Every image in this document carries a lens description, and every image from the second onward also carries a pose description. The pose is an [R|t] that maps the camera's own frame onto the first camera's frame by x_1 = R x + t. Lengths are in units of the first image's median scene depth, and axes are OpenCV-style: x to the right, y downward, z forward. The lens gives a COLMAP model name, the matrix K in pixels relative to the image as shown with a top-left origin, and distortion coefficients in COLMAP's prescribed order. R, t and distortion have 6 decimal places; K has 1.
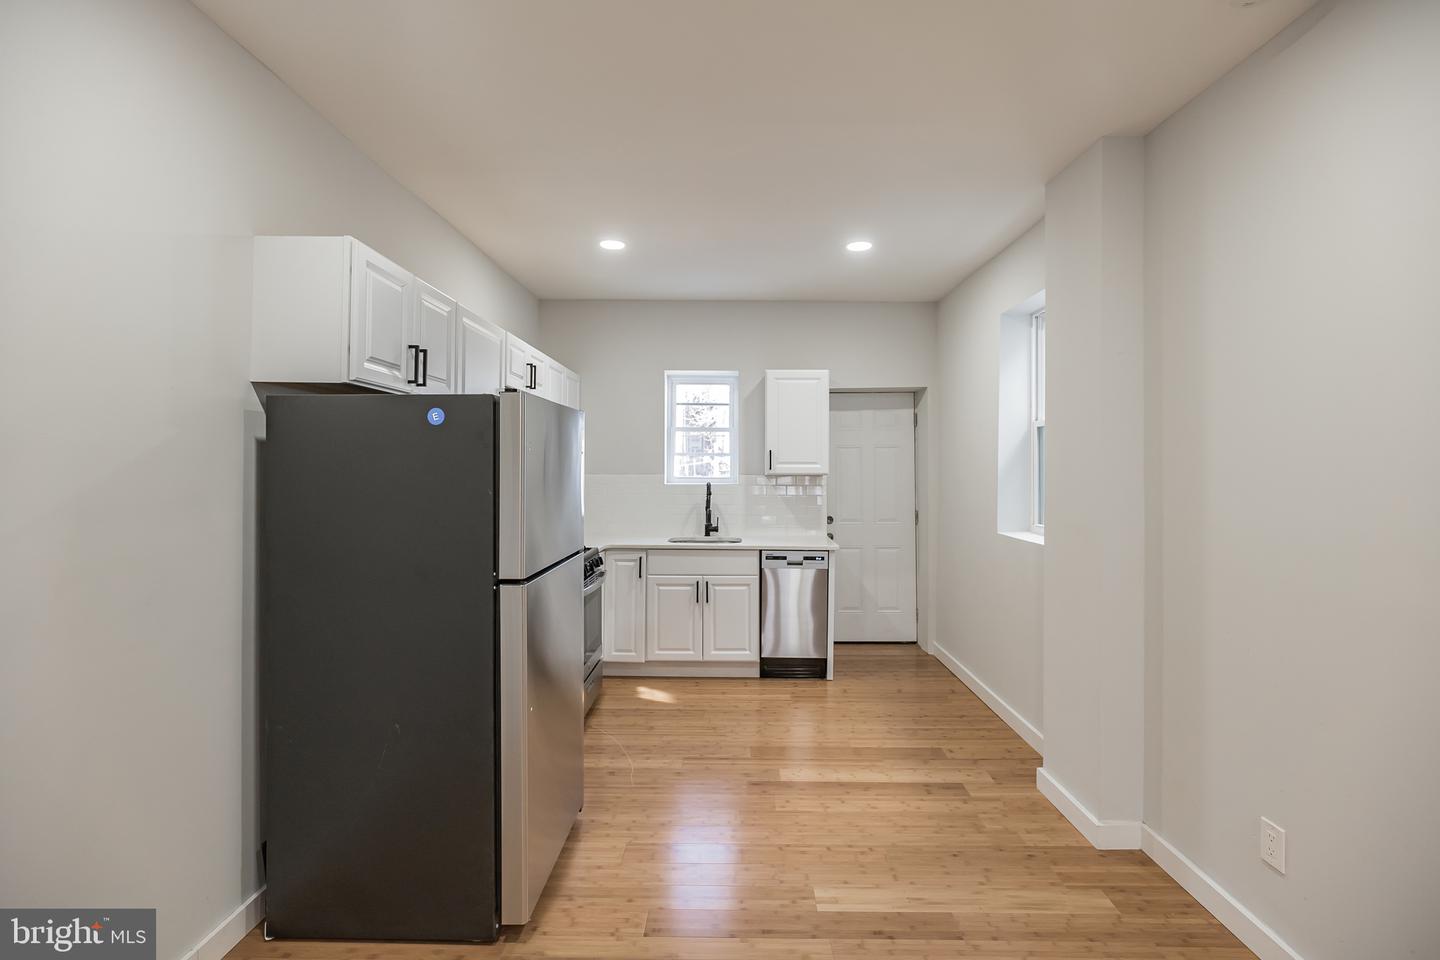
lens RADIAL K [[687.9, 0, 747.3], [0, 687.9, 465.1], [0, 0, 1]] dist [0.000204, -0.000185]
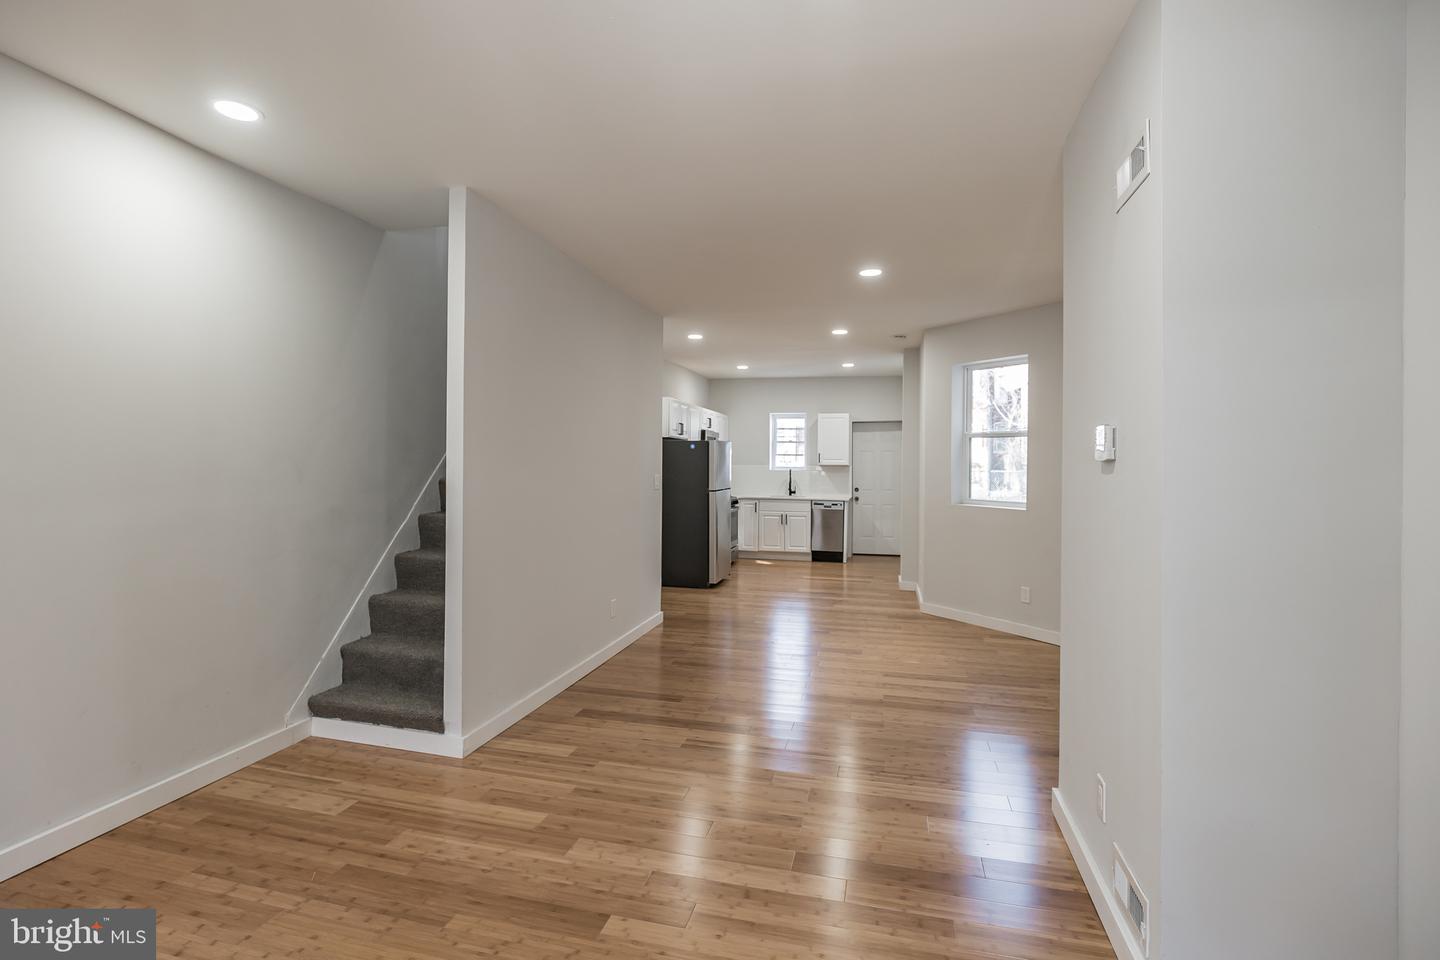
lens RADIAL K [[687.9, 0, 716.0], [0, 687.9, 474.1], [0, 0, 1]] dist [0.000204, -0.000185]
pose [[0.968098, 0.003244, -0.250552, 0.260871], [0.000504, 0.999889, 0.014892, 0.010317], [0.250572, -0.014543, 0.967989, -1.111794]]
